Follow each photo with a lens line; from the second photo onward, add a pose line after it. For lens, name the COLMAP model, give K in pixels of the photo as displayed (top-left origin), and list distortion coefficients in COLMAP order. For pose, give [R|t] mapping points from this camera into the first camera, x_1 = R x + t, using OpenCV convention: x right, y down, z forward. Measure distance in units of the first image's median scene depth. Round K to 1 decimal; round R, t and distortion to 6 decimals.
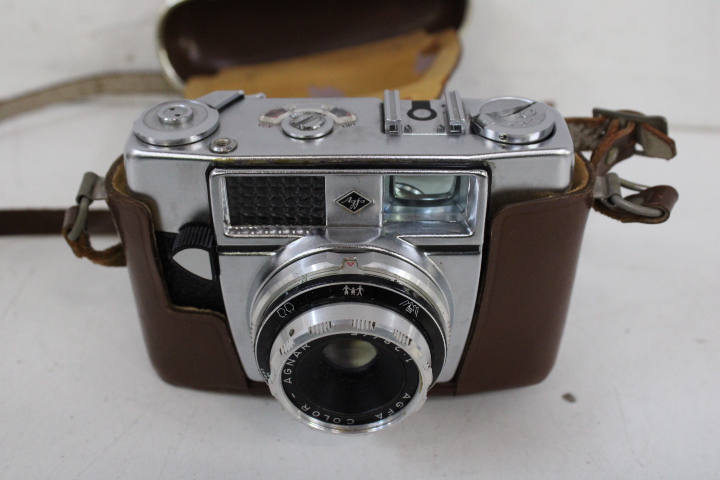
lens RADIAL K [[823.7, 0, 360.0], [0, 823.7, 240.0], [0, 0, 1]] dist [-0.071545, 0.023287]
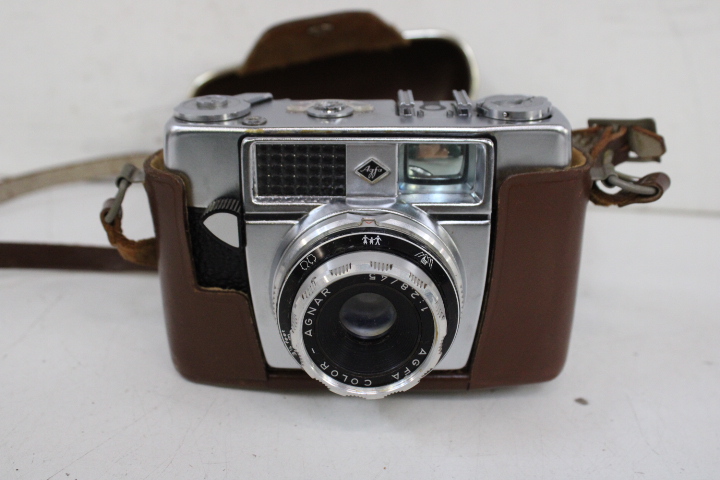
lens RADIAL K [[823.7, 0, 360.0], [0, 823.7, 240.0], [0, 0, 1]] dist [-0.071545, 0.023287]
pose [[0.999957, 0.002211, -0.008955, -0.012629], [-0.004196, 0.973615, -0.228157, 0.280303], [0.008214, 0.228185, 0.973583, -0.041845]]
